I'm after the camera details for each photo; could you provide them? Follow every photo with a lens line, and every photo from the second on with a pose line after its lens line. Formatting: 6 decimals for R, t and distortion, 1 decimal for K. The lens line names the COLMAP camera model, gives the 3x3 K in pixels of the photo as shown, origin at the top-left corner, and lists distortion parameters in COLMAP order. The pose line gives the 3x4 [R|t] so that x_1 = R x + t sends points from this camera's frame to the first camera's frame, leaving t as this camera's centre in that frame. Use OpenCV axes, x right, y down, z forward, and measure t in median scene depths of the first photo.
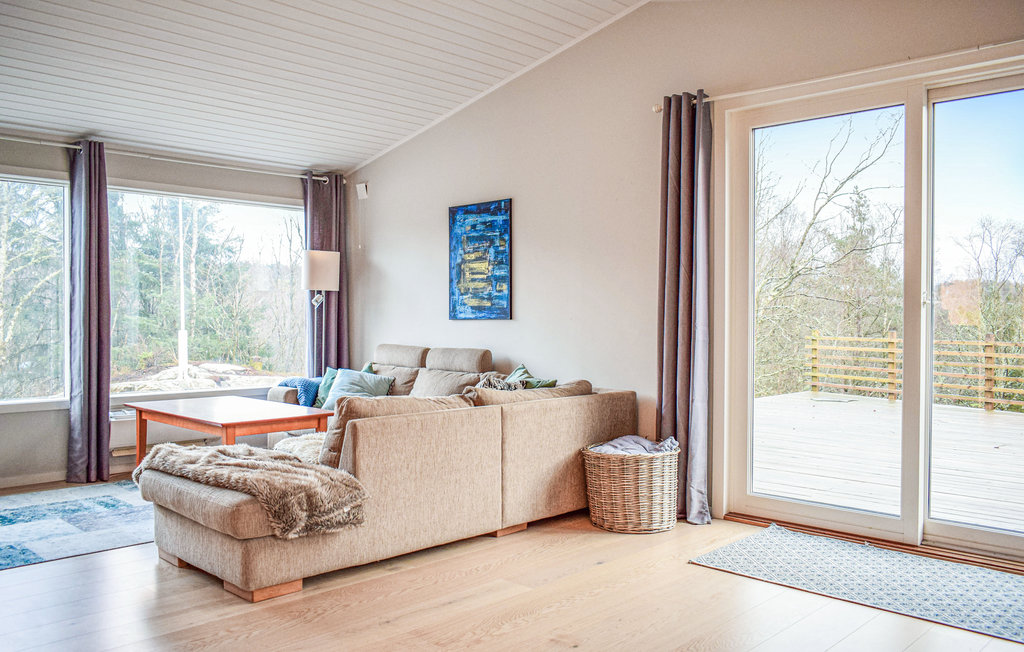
lens RADIAL K [[810.0, 0, 518.4], [0, 810.0, 323.5], [0, 0, 1]] dist [-0.029561, 0.008631]
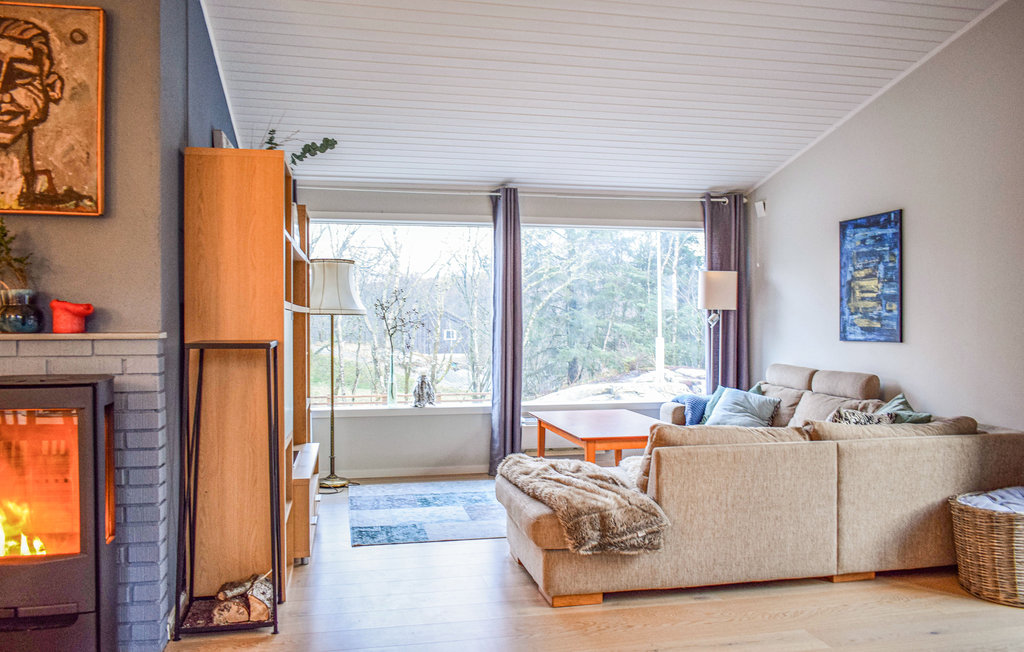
lens RADIAL K [[810.0, 0, 580.7], [0, 810.0, 321.6], [0, 0, 1]] dist [-0.029561, 0.008631]
pose [[0.846147, 0.003123, -0.532940, 0.194655], [-0.004171, 0.999991, -0.000763, -0.030389], [0.532933, 0.002868, 0.846153, 0.051731]]
